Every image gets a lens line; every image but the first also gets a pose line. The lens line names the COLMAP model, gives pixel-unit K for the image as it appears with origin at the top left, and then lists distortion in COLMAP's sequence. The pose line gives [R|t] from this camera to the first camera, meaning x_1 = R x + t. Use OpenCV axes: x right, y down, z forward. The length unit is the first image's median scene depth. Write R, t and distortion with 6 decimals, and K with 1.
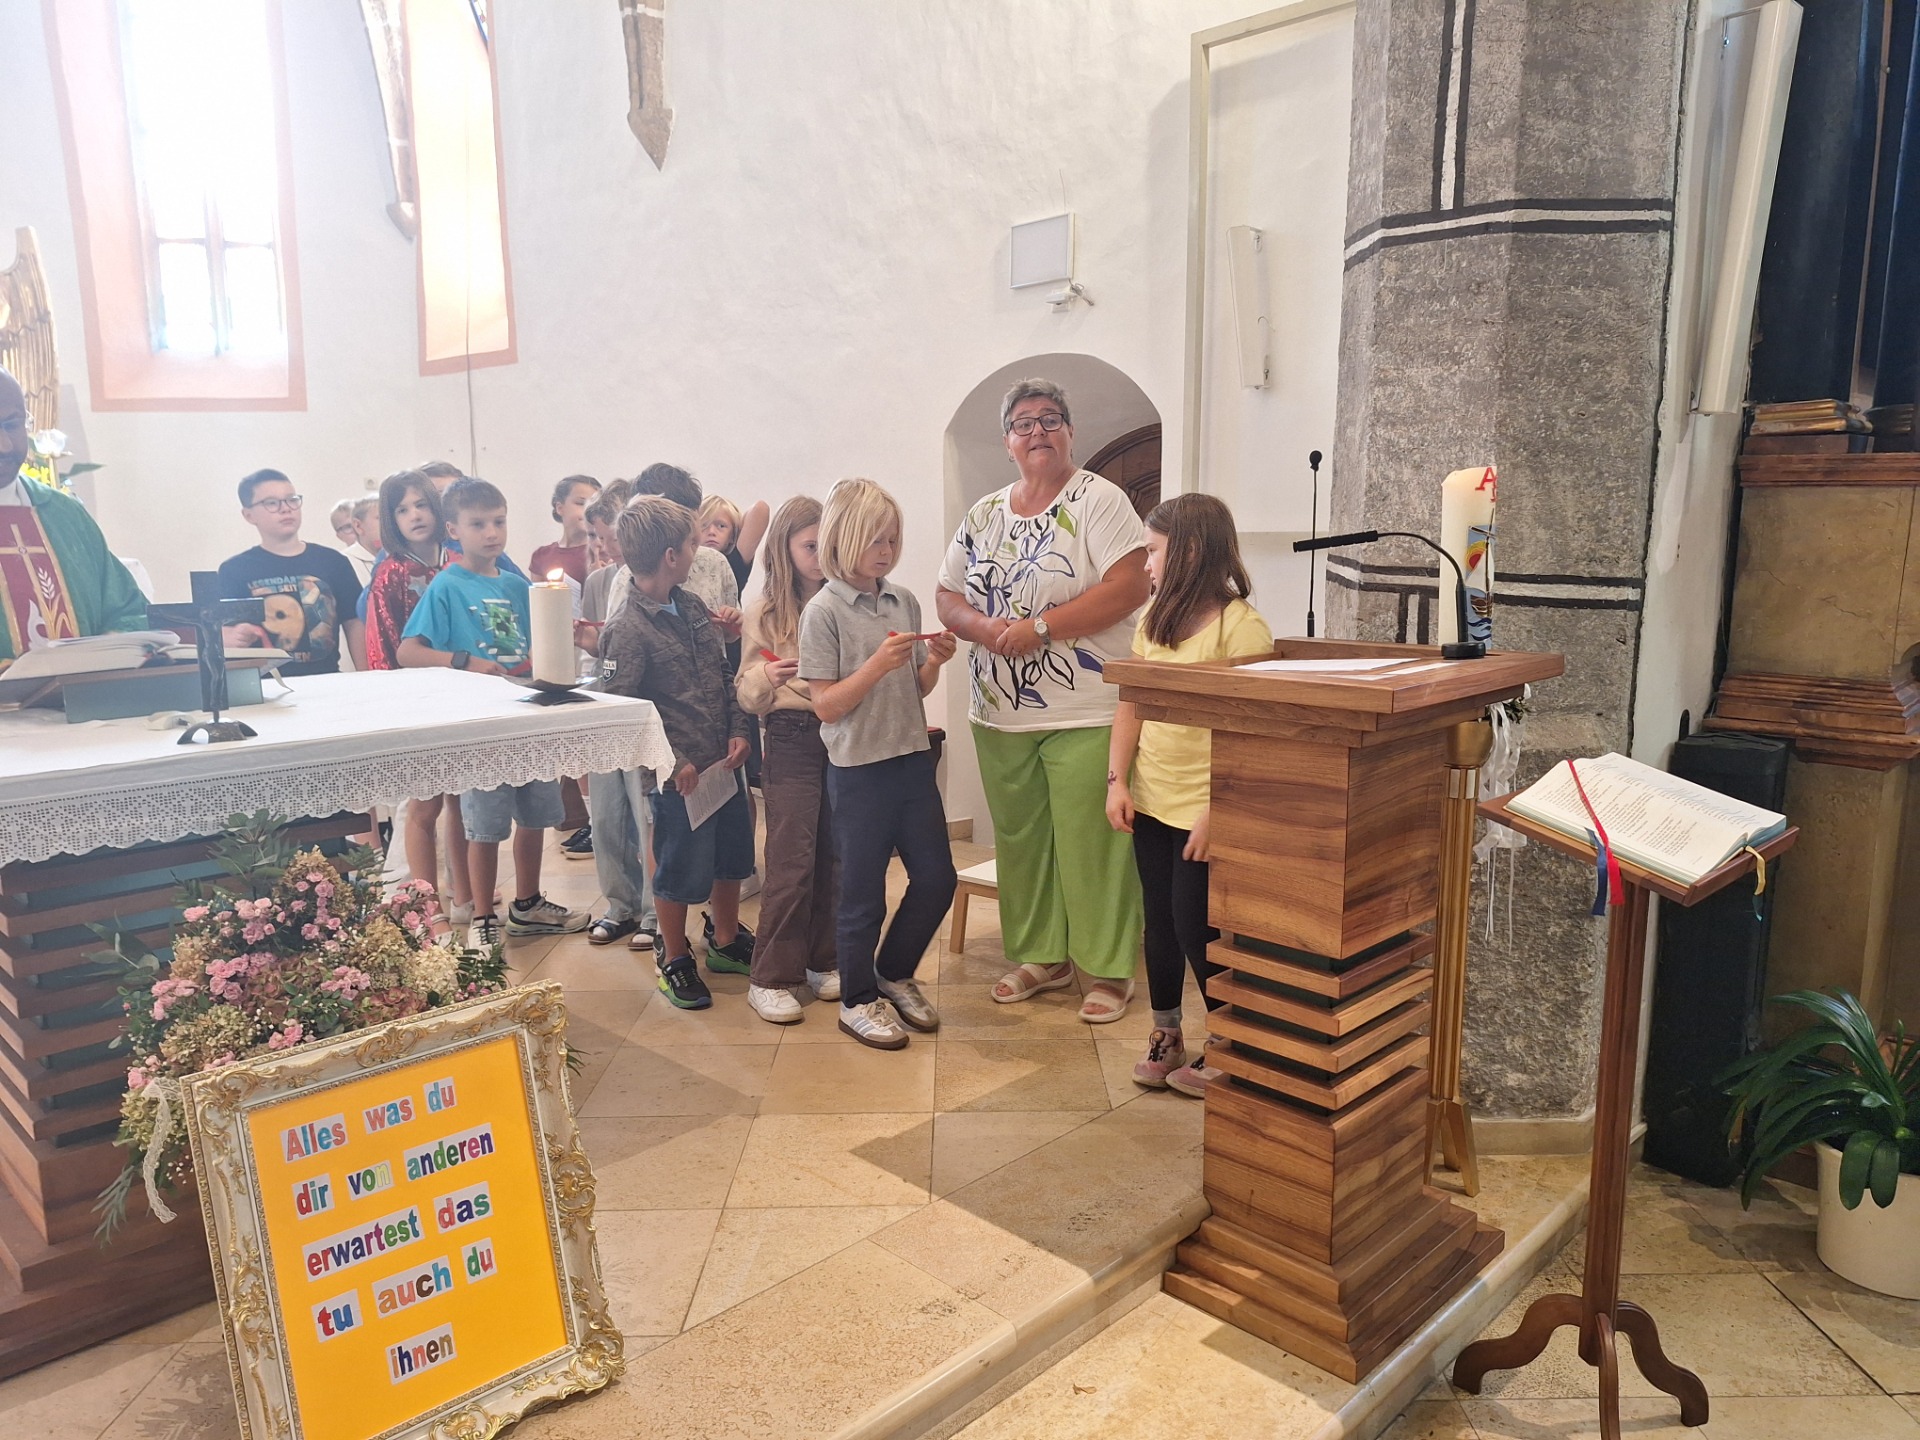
lens RADIAL K [[1332.2, 0, 973.9], [0, 1332.2, 736.6], [0, 0, 1]] dist [0.061295, -0.087839]
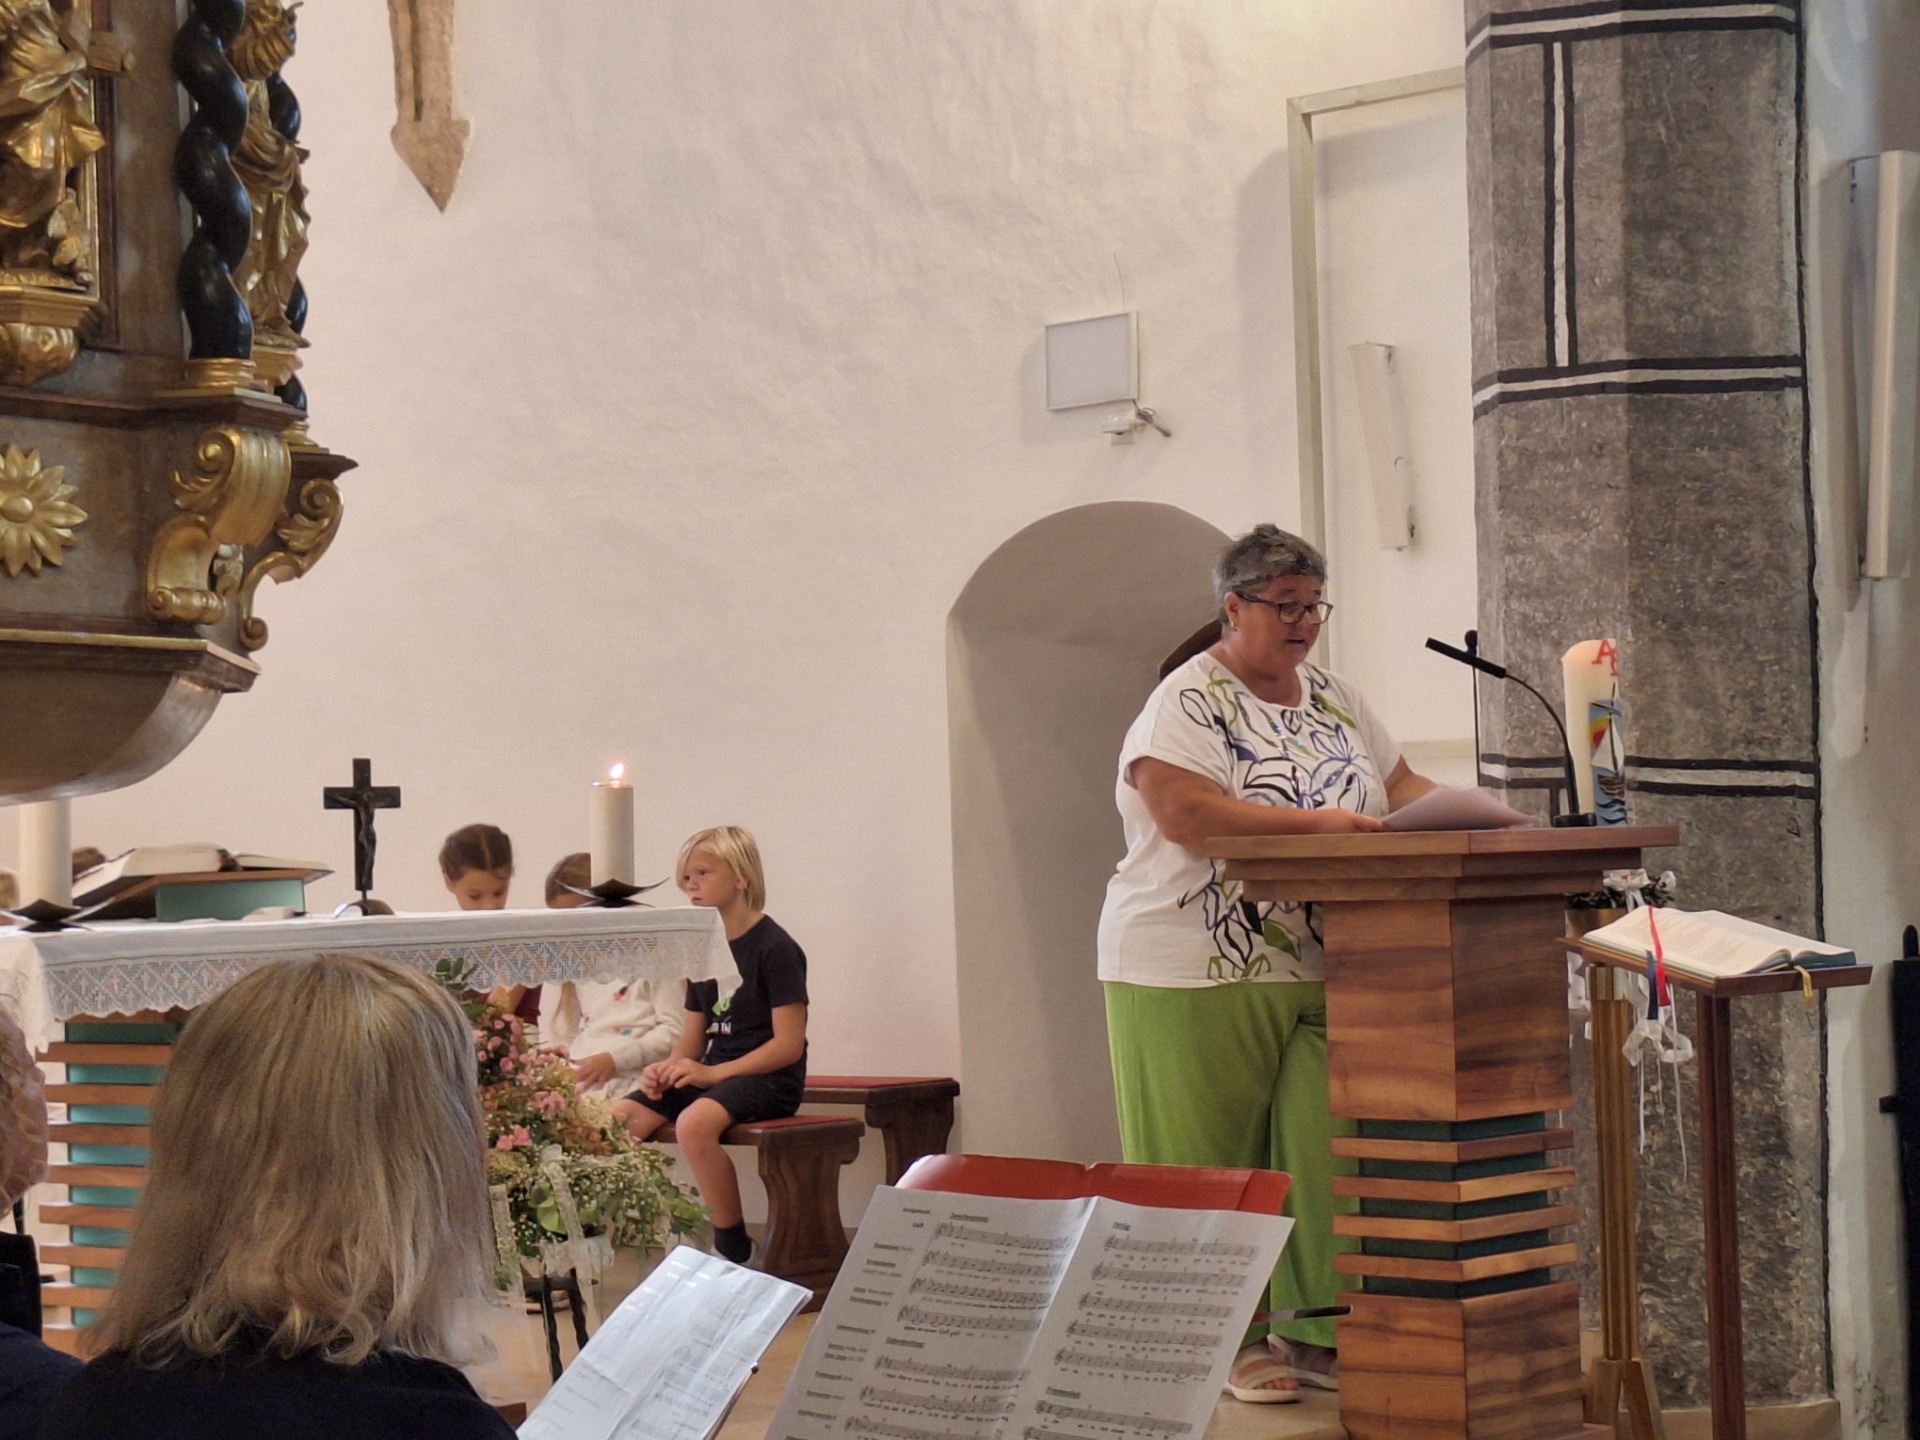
lens RADIAL K [[4176.3, 0, 896.5], [0, 4176.3, 723.8], [0, 0, 1]] dist [0.065906, 0.161096]
pose [[0.999374, -0.022322, 0.027459, -0.177558], [0.027327, 0.979810, -0.198055, 0.385389], [-0.022484, 0.198682, 0.979806, -1.682328]]
